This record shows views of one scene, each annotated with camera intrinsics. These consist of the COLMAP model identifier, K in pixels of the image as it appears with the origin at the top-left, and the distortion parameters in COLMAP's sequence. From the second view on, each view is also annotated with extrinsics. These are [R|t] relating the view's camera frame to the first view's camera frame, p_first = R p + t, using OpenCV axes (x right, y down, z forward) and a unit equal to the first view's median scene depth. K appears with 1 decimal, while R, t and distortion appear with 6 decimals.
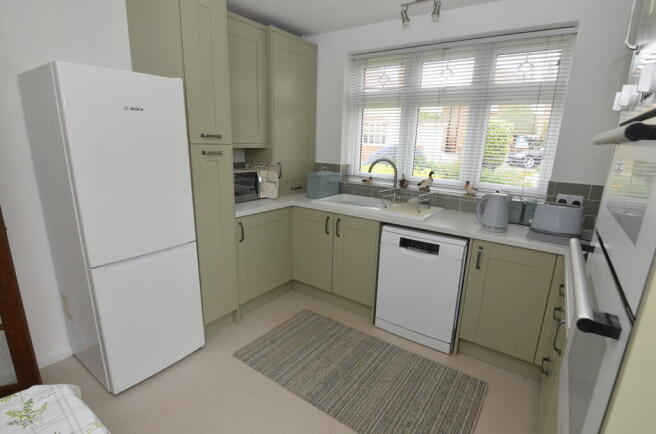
lens RADIAL K [[317.9, 0, 328.0], [0, 317.9, 217.0], [0, 0, 1]] dist [0.001083, 0.000322]
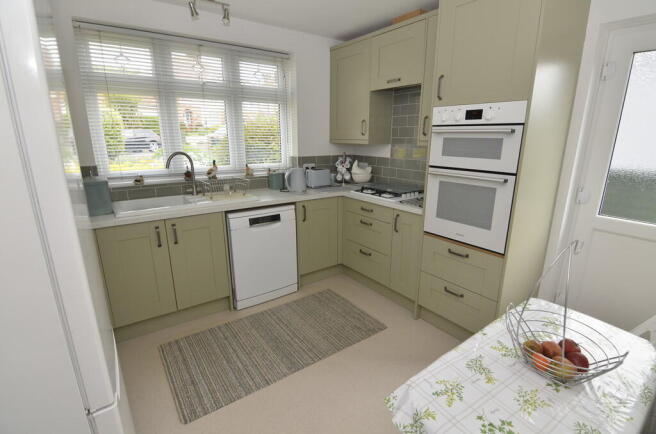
lens RADIAL K [[317.4, 0, 329.9], [0, 317.4, 226.7], [0, 0, 1]] dist [-0.051077, -0.000574]
pose [[0.317259, -0.286454, 0.904042, -0.624530], [0.227929, 0.948379, 0.220514, -0.080518], [-0.920541, 0.136097, 0.366172, 0.303536]]
